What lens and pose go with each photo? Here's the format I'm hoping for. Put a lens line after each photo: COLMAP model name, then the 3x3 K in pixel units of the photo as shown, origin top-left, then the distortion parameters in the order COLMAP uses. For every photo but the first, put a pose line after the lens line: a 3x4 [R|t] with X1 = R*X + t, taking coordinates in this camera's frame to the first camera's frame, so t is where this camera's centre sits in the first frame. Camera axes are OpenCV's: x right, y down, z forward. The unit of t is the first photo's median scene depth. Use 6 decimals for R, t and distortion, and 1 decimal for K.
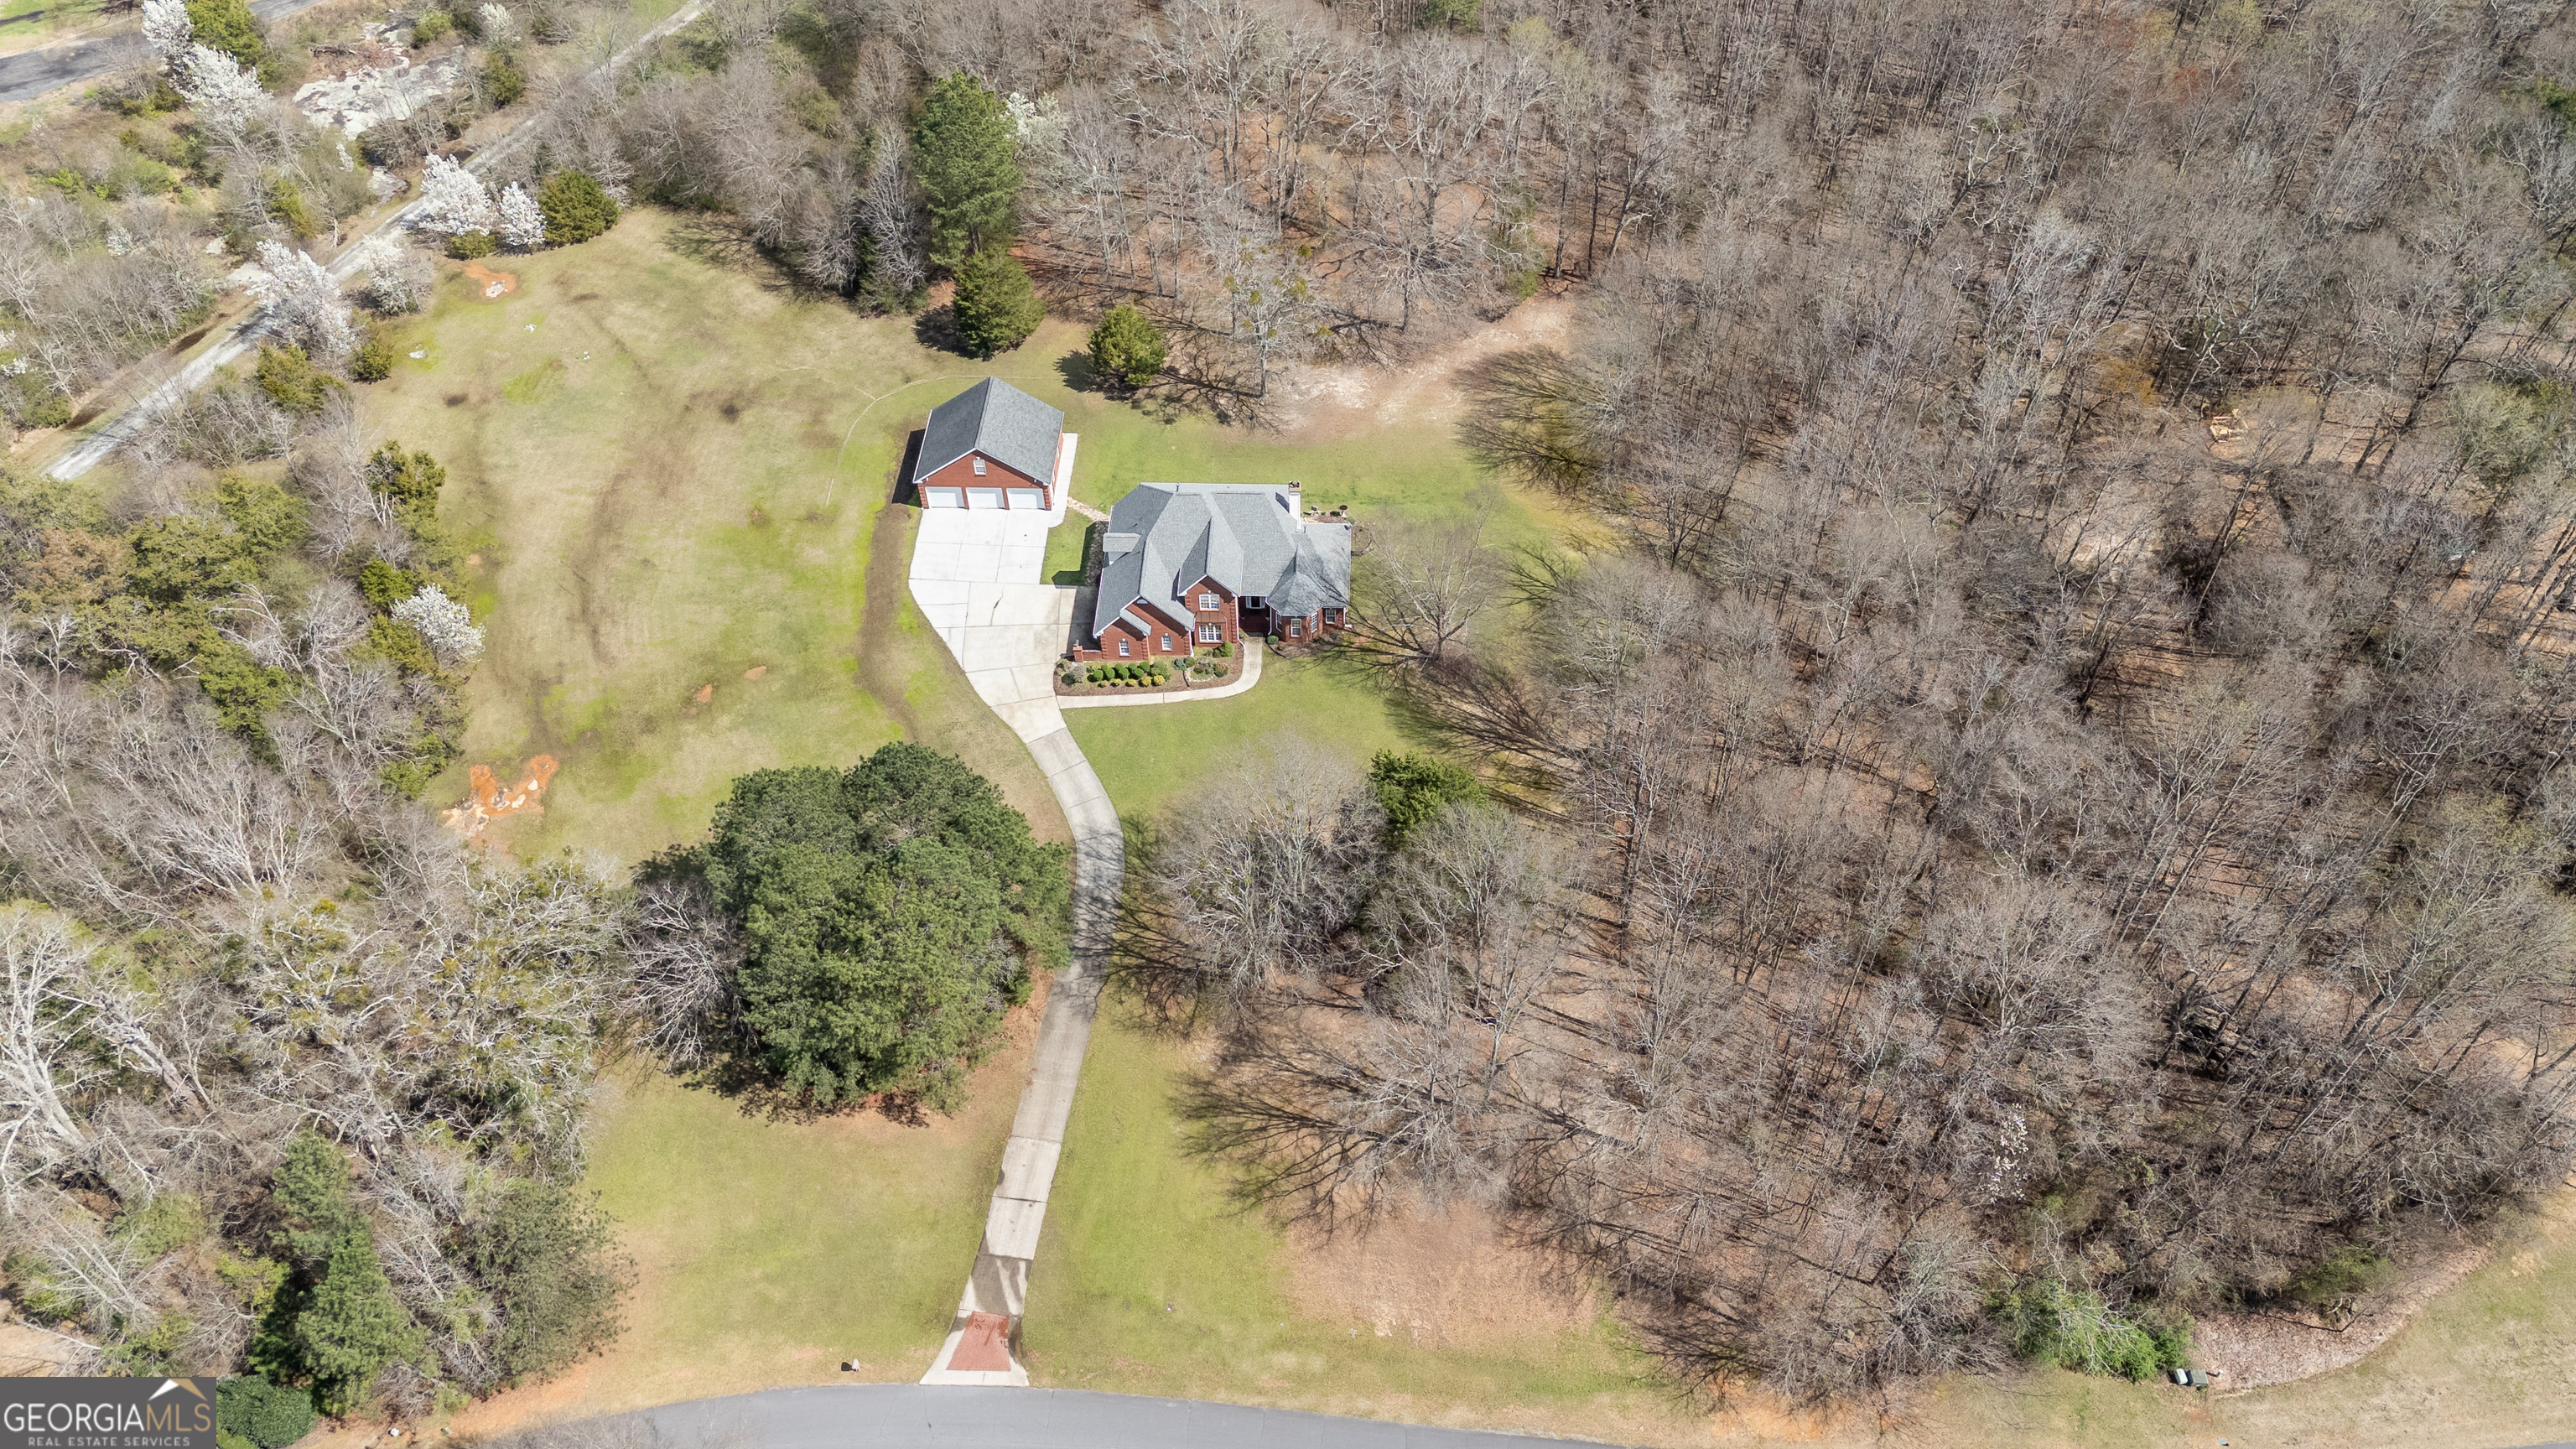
lens RADIAL K [[1881.5, 0, 1288.0], [0, 1881.5, 724.5], [0, 0, 1]] dist [0.125854, -0.102311]
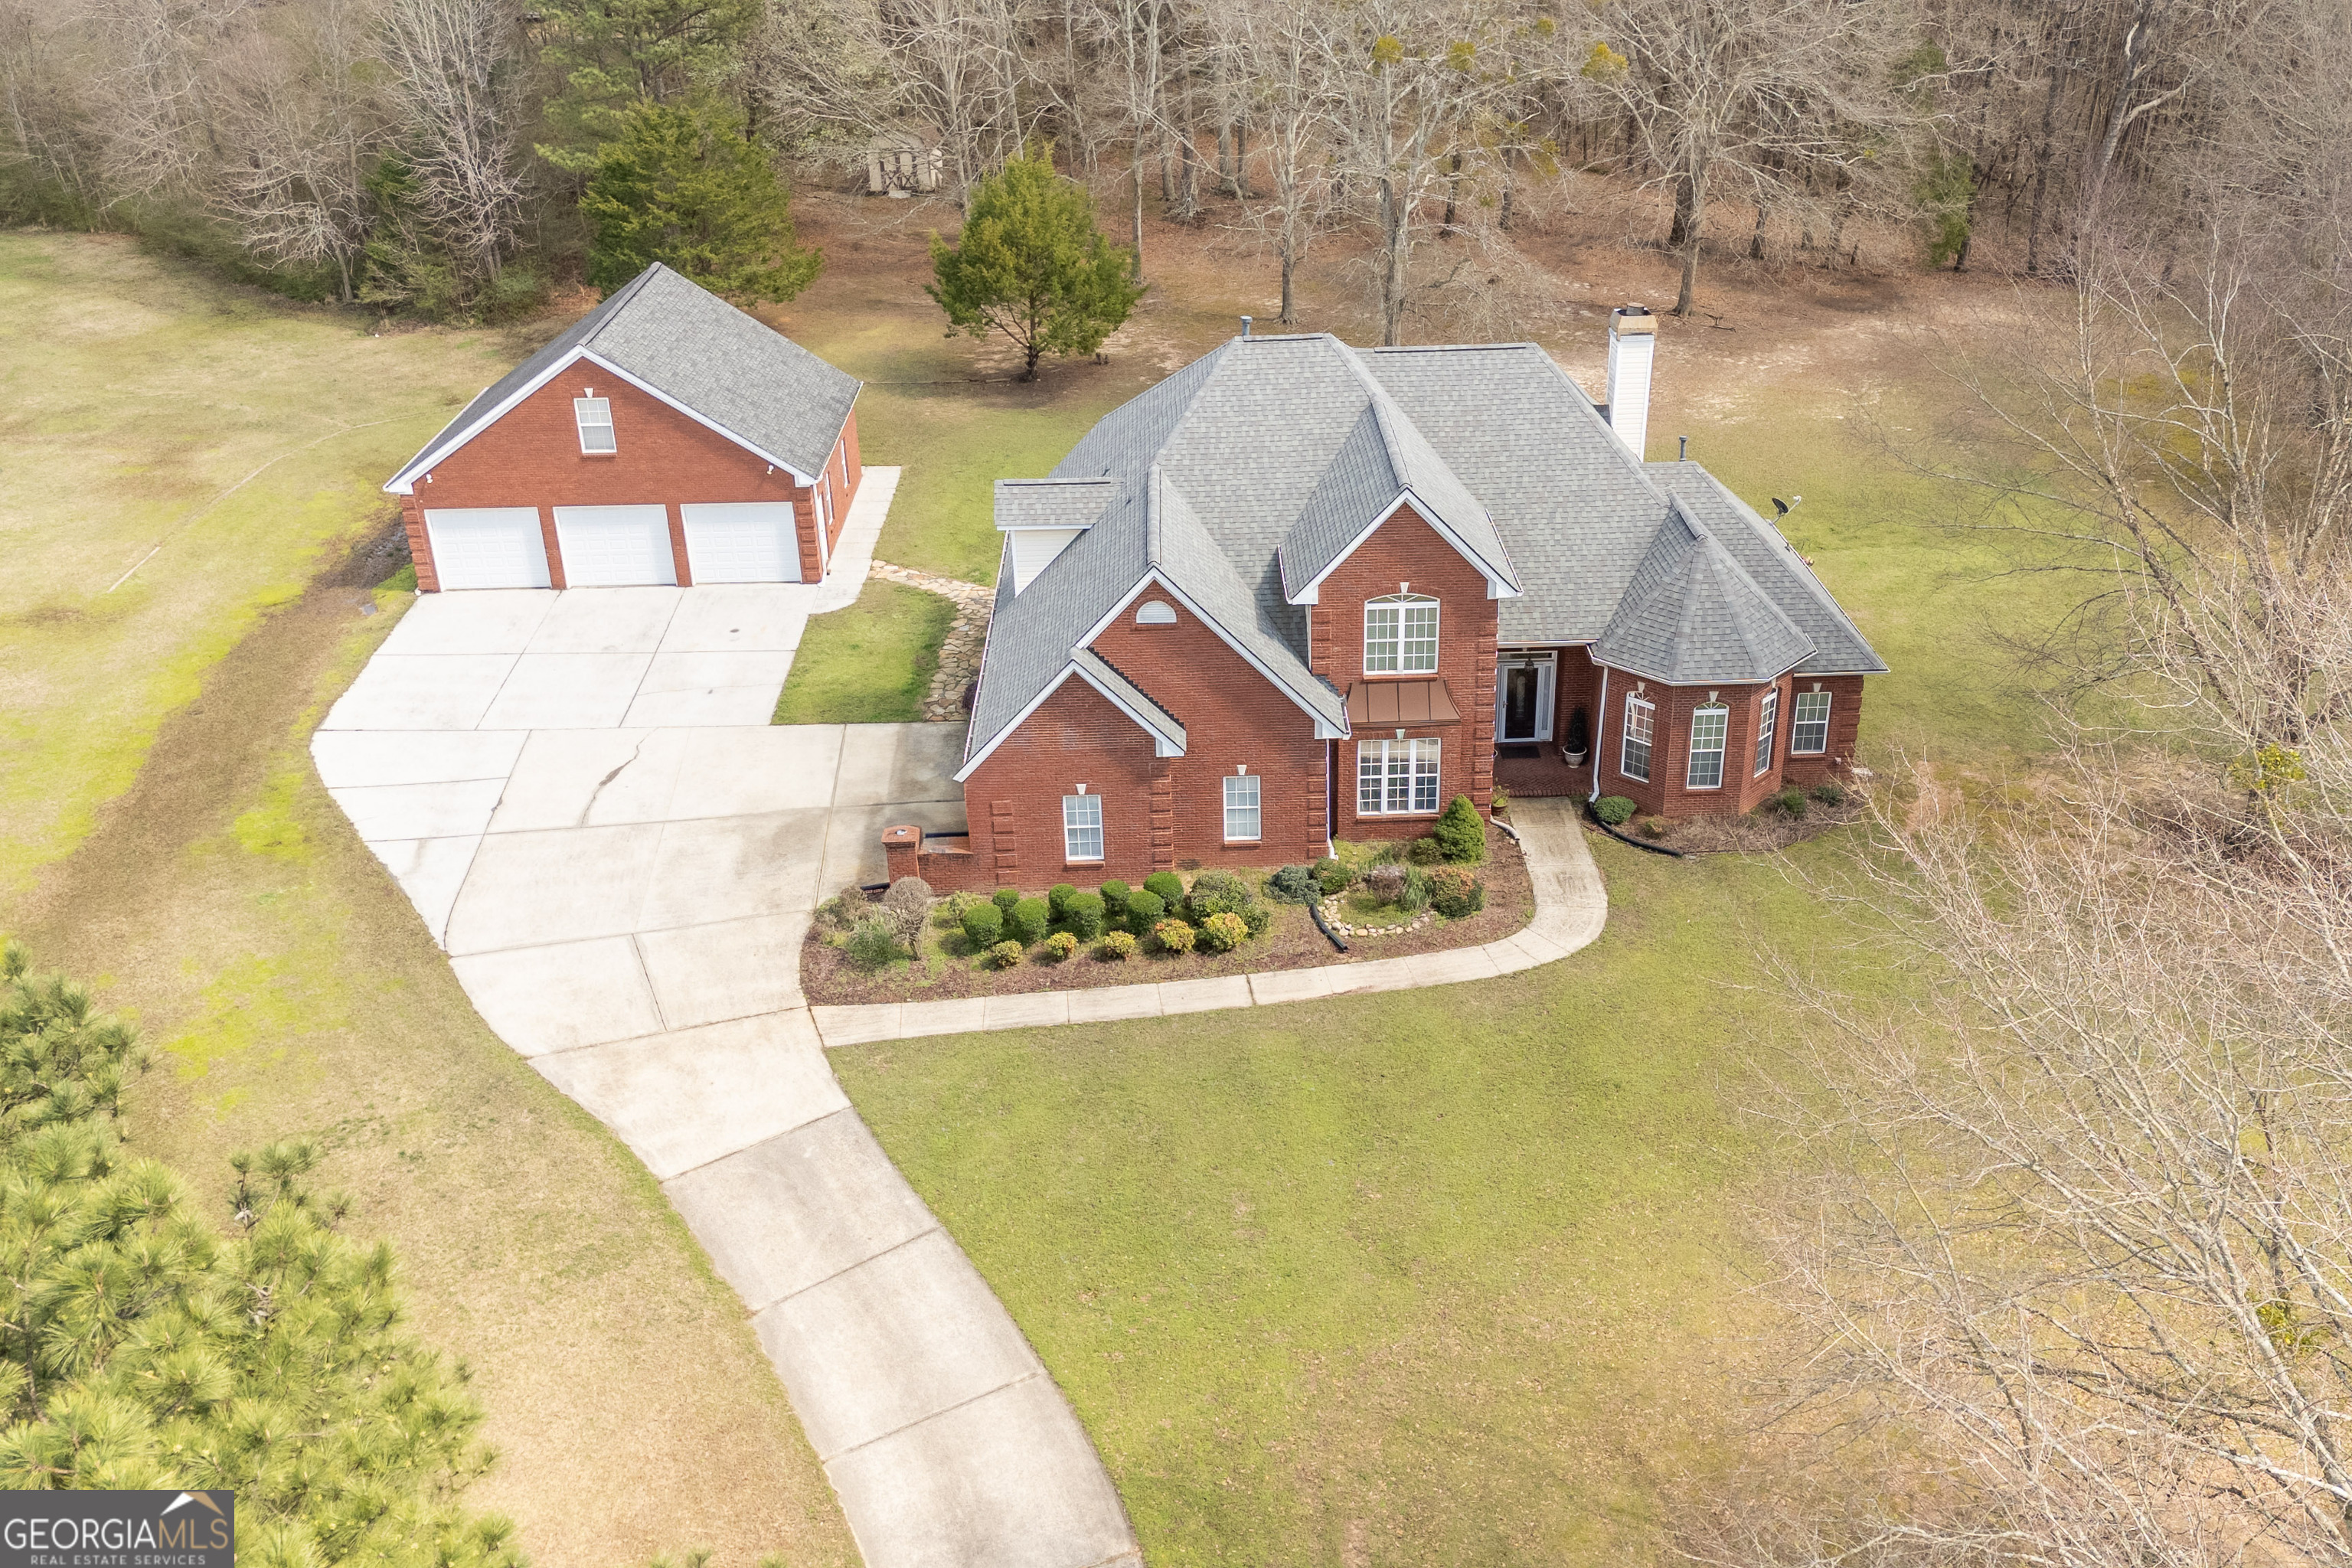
lens RADIAL K [[2048.4, 0, 1310.1], [0, 2048.4, 784.1], [0, 0, 1]] dist [0.012720, 0.003882]
pose [[0.994733, -0.034469, 0.096534, -0.088271], [0.066314, 0.934534, -0.349641, 0.058017], [-0.078162, 0.354201, 0.931897, 0.782195]]
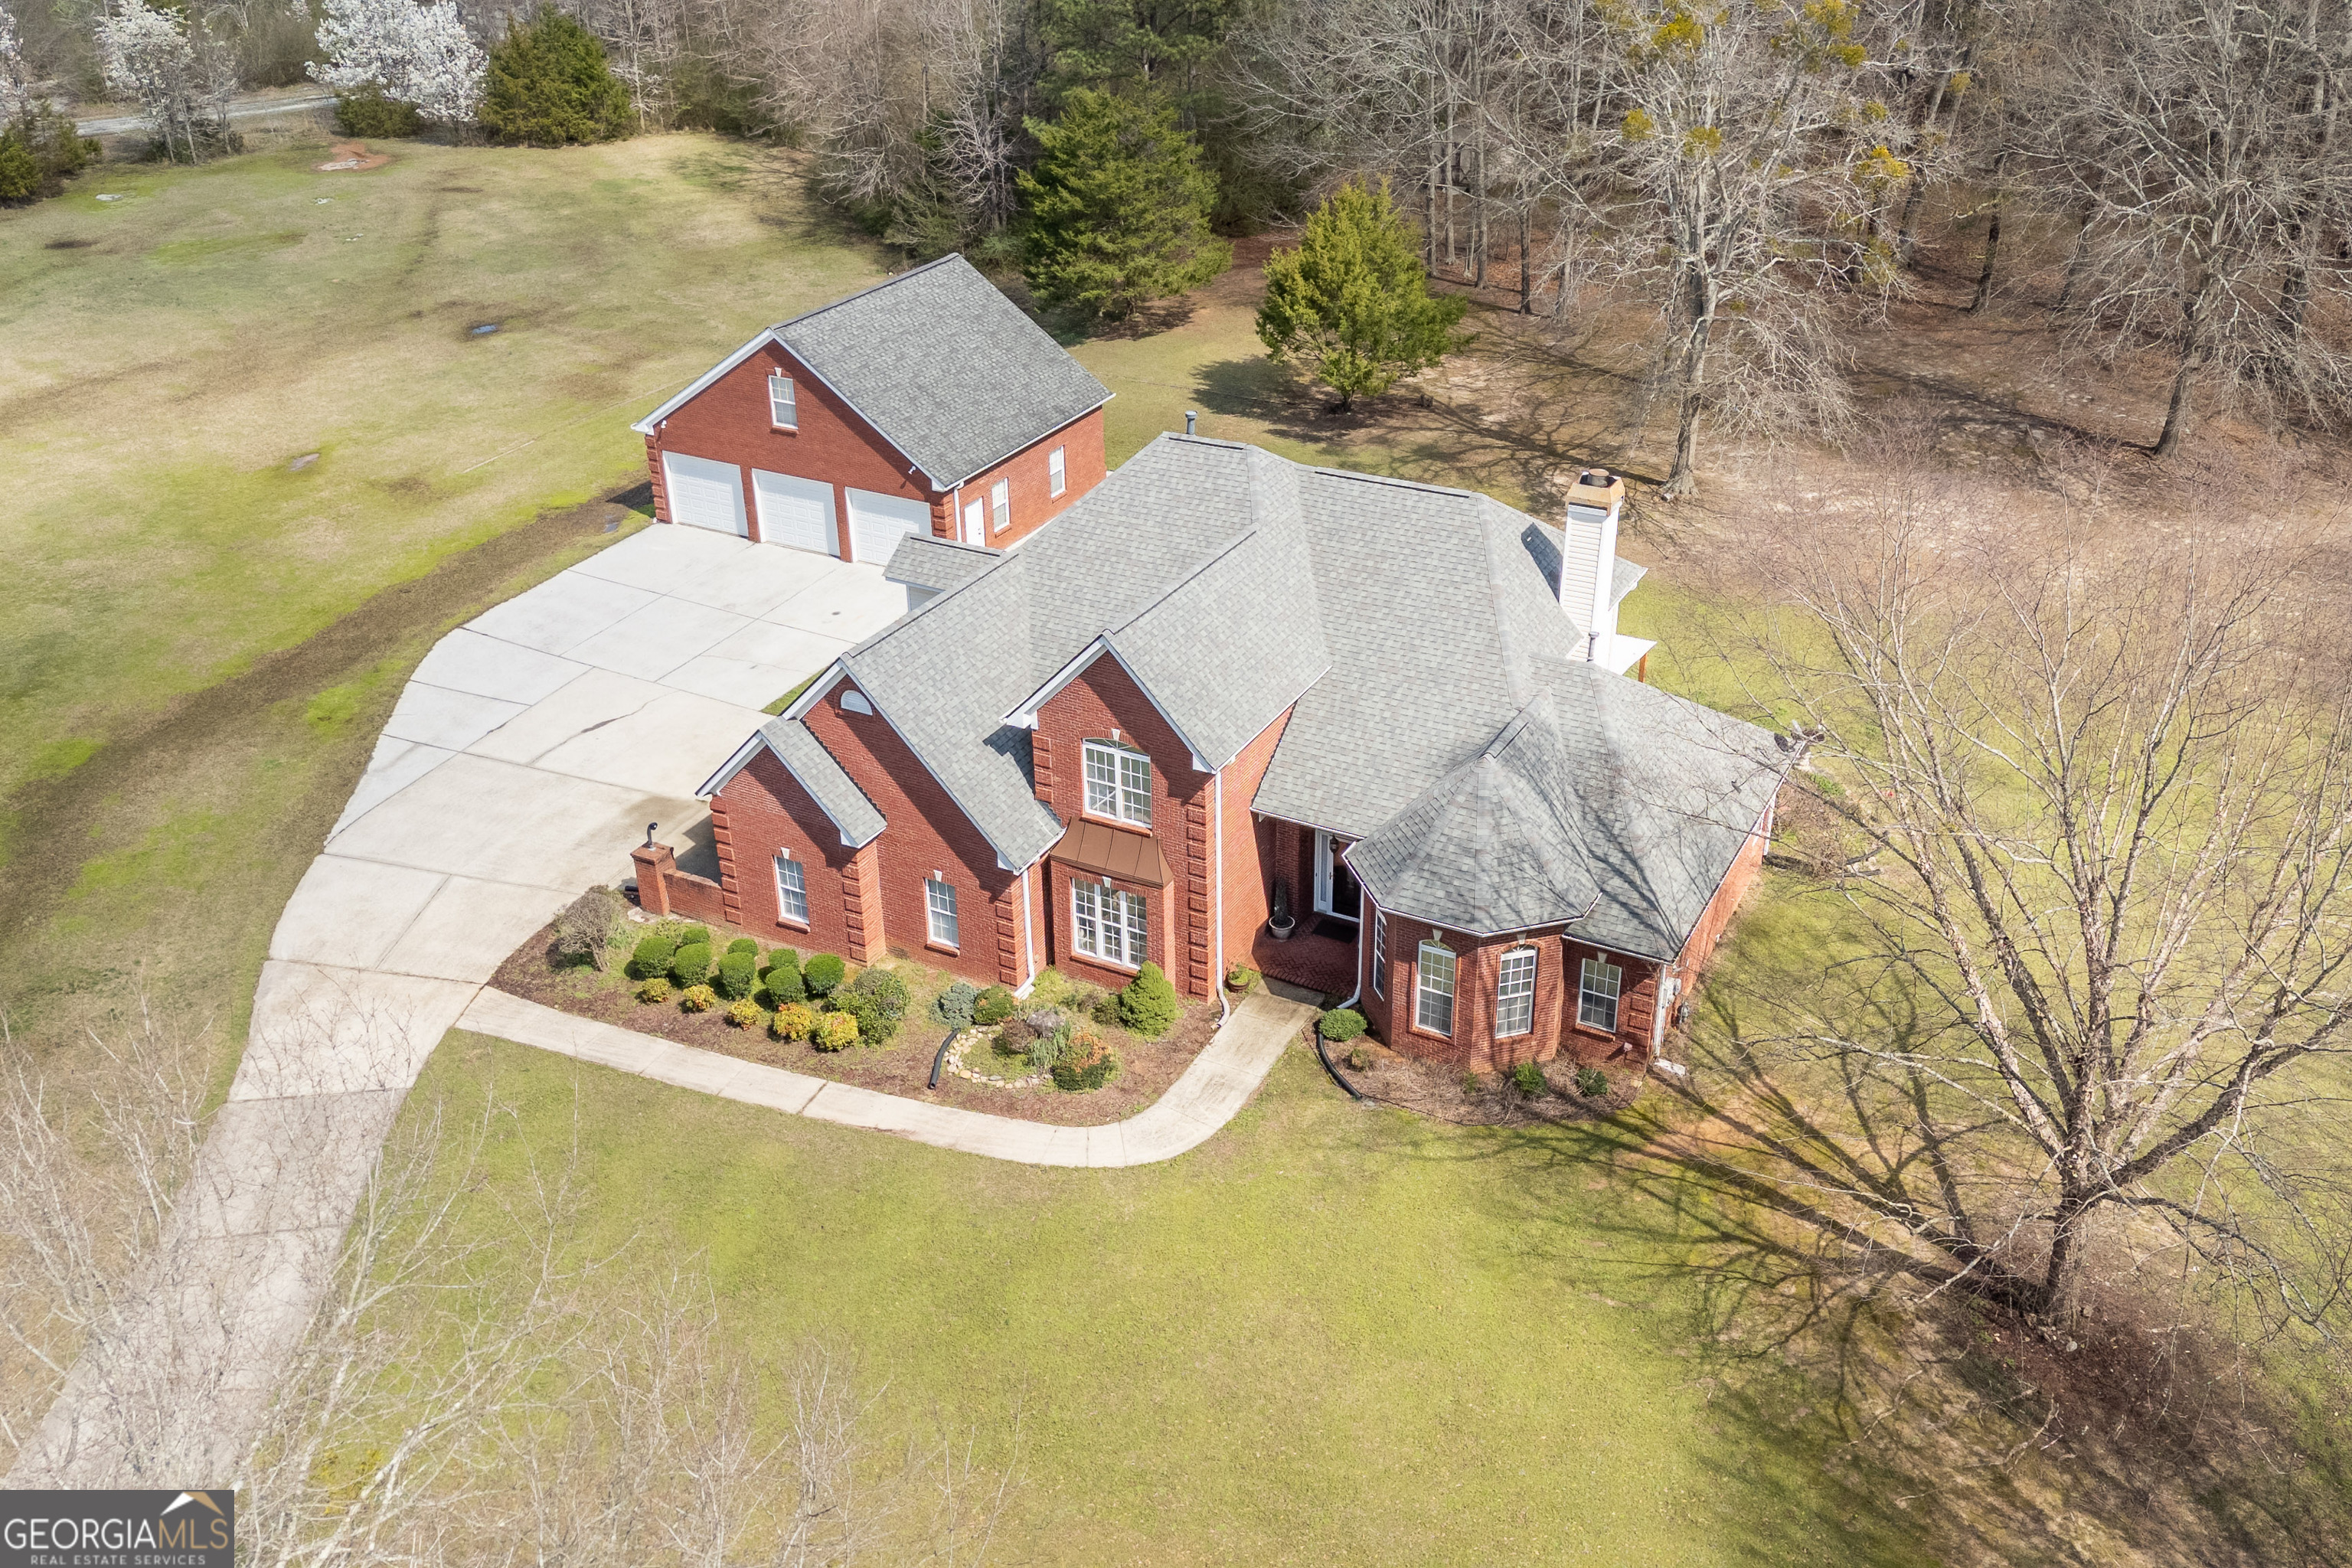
lens RADIAL K [[2022.9, 0, 1221.0], [0, 2022.9, 787.5], [0, 0, 1]] dist [0.045096, 0.000696]
pose [[0.903995, 0.213488, -0.370426, 0.074514], [-0.319429, 0.913137, -0.253273, -0.001133], [0.284179, 0.347282, 0.893665, 0.809427]]
